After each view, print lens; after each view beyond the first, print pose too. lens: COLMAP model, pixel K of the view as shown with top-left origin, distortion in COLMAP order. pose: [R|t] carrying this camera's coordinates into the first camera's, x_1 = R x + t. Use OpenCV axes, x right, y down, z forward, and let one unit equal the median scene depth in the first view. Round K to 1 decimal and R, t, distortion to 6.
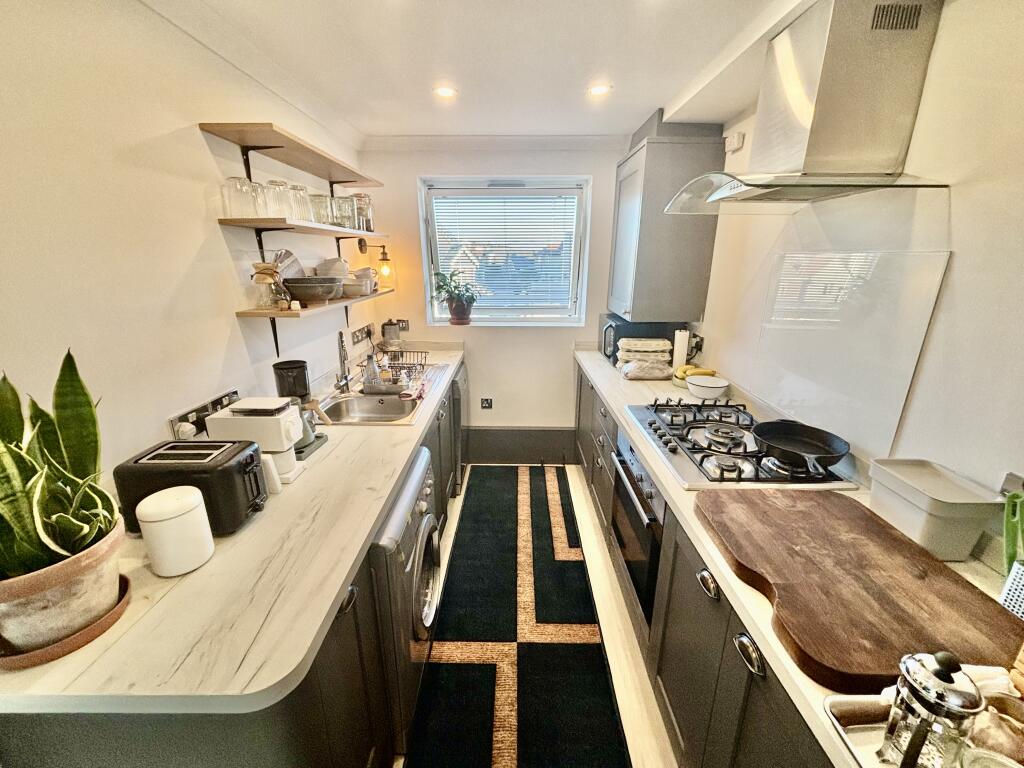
lens RADIAL K [[408.8, 0, 512.0], [0, 408.8, 384.0], [0, 0, 1]] dist [0.002820, -0.005131]
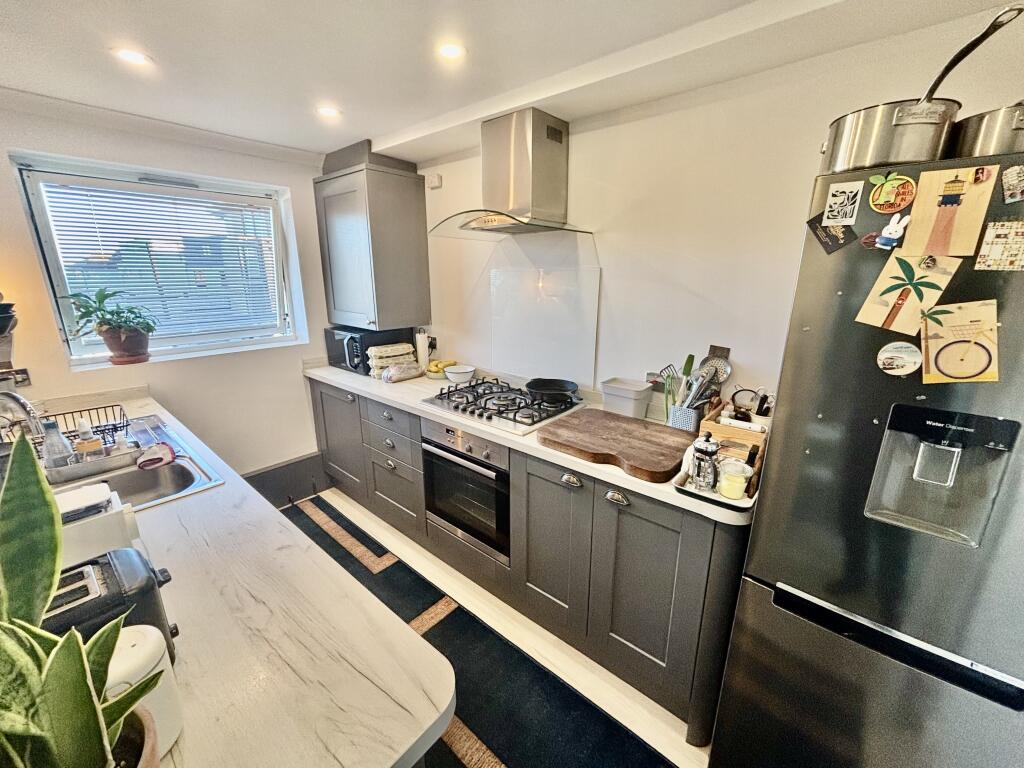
lens RADIAL K [[408.8, 0, 512.0], [0, 408.8, 384.0], [0, 0, 1]] dist [0.002820, -0.005131]
pose [[0.647844, -0.201669, 0.734593, -0.323402], [0.225985, 0.971790, 0.067488, -0.009020], [-0.727481, 0.122285, 0.675143, 0.036221]]
